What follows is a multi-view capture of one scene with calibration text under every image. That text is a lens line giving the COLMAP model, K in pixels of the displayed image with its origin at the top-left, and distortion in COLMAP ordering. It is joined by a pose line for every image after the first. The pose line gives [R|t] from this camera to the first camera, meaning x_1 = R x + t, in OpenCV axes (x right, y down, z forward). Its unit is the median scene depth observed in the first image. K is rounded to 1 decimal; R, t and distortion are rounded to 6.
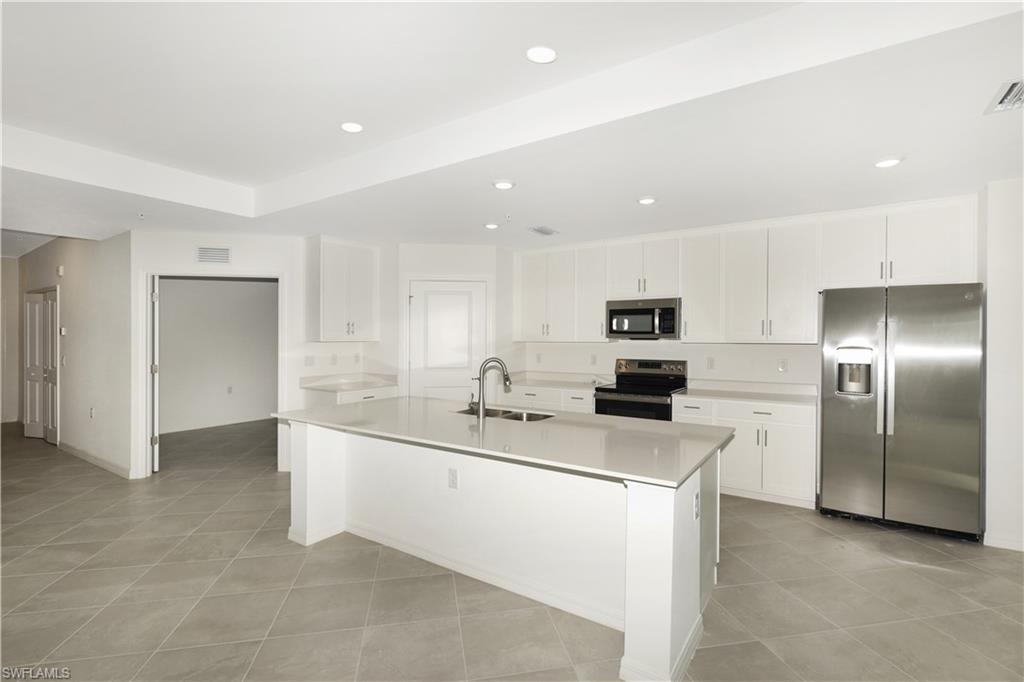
lens RADIAL K [[470.7, 0, 510.1], [0, 470.7, 345.4], [0, 0, 1]] dist [-0.001830, -0.000308]
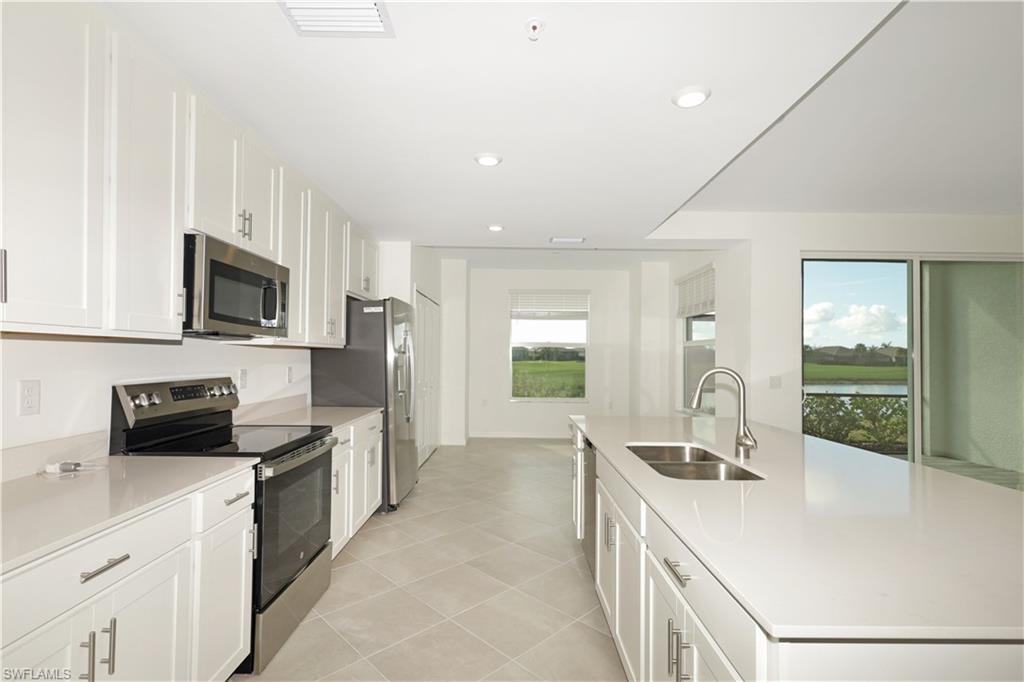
lens RADIAL K [[470.7, 0, 510.1], [0, 470.7, 345.4], [0, 0, 1]] dist [-0.001830, -0.000308]
pose [[-0.568701, 0.009452, 0.822490, -0.269604], [-0.001984, 0.999915, -0.012863, 0.001832], [-0.822542, -0.008947, -0.568634, 1.054346]]
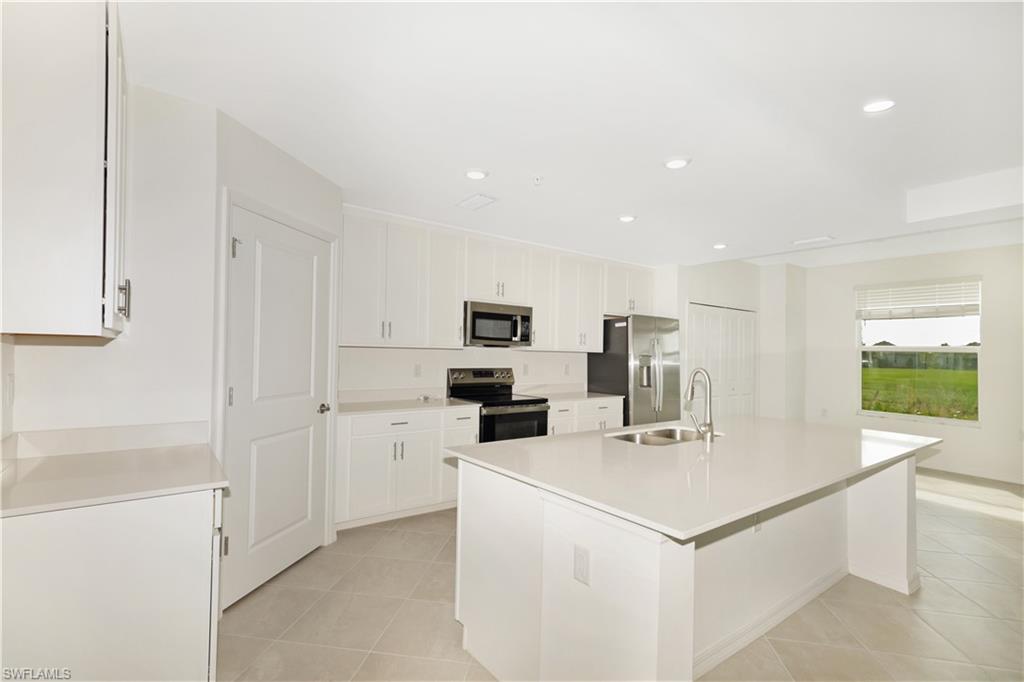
lens RADIAL K [[470.7, 0, 510.1], [0, 470.7, 345.4], [0, 0, 1]] dist [-0.001830, -0.000308]
pose [[0.325293, 0.020113, 0.945400, -0.602761], [-0.007182, 0.999797, -0.018799, 0.002505], [-0.945586, -0.000674, 0.325371, 0.677736]]
